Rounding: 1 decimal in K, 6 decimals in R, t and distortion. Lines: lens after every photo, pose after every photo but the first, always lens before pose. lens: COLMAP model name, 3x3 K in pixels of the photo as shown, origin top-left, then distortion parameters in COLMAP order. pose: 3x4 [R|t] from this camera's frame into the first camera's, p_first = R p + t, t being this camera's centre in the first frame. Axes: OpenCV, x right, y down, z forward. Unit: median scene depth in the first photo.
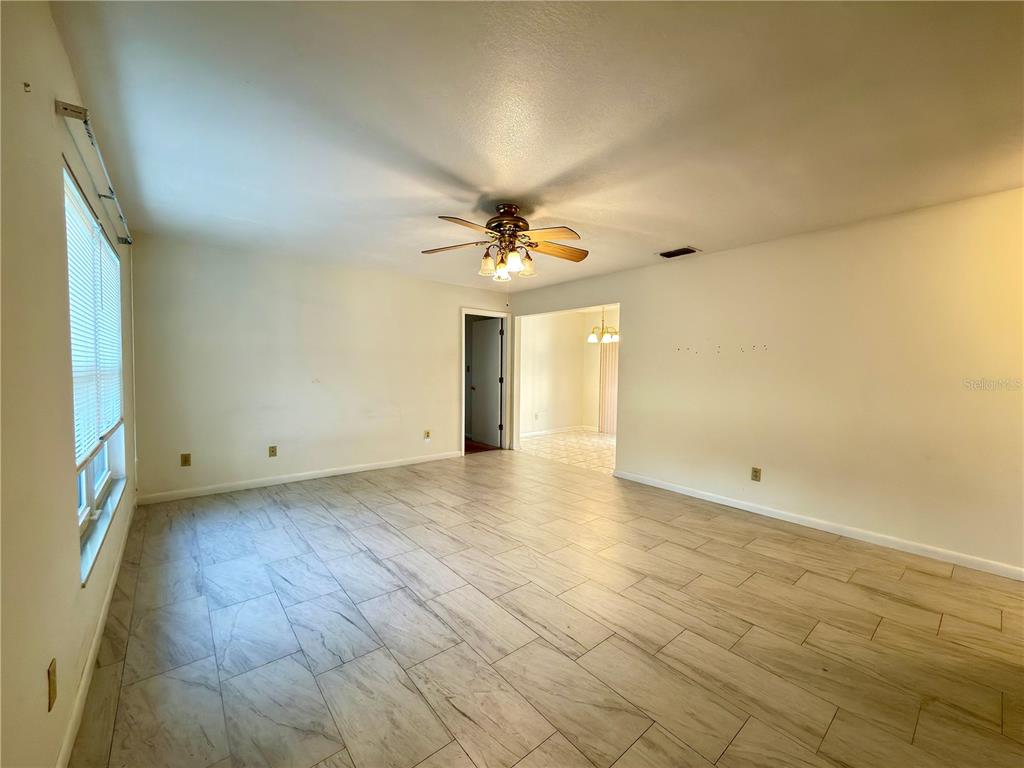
lens RADIAL K [[408.1, 0, 512.7], [0, 408.1, 385.5], [0, 0, 1]] dist [0.000741, -0.000304]
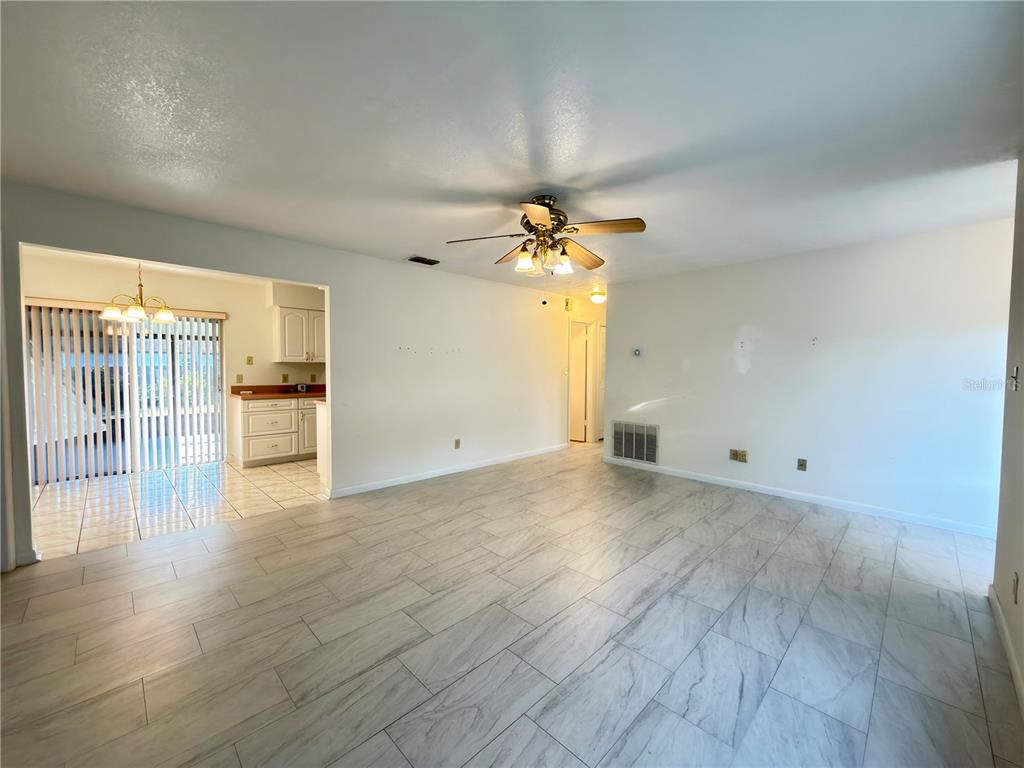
lens RADIAL K [[408.1, 0, 512.6], [0, 408.1, 382.8], [0, 0, 1]] dist [0.000741, -0.000304]
pose [[-0.085312, -0.050117, 0.995093, -1.104000], [0.037119, 0.997881, 0.053440, -0.074533], [-0.995663, 0.041496, -0.083271, 1.334140]]
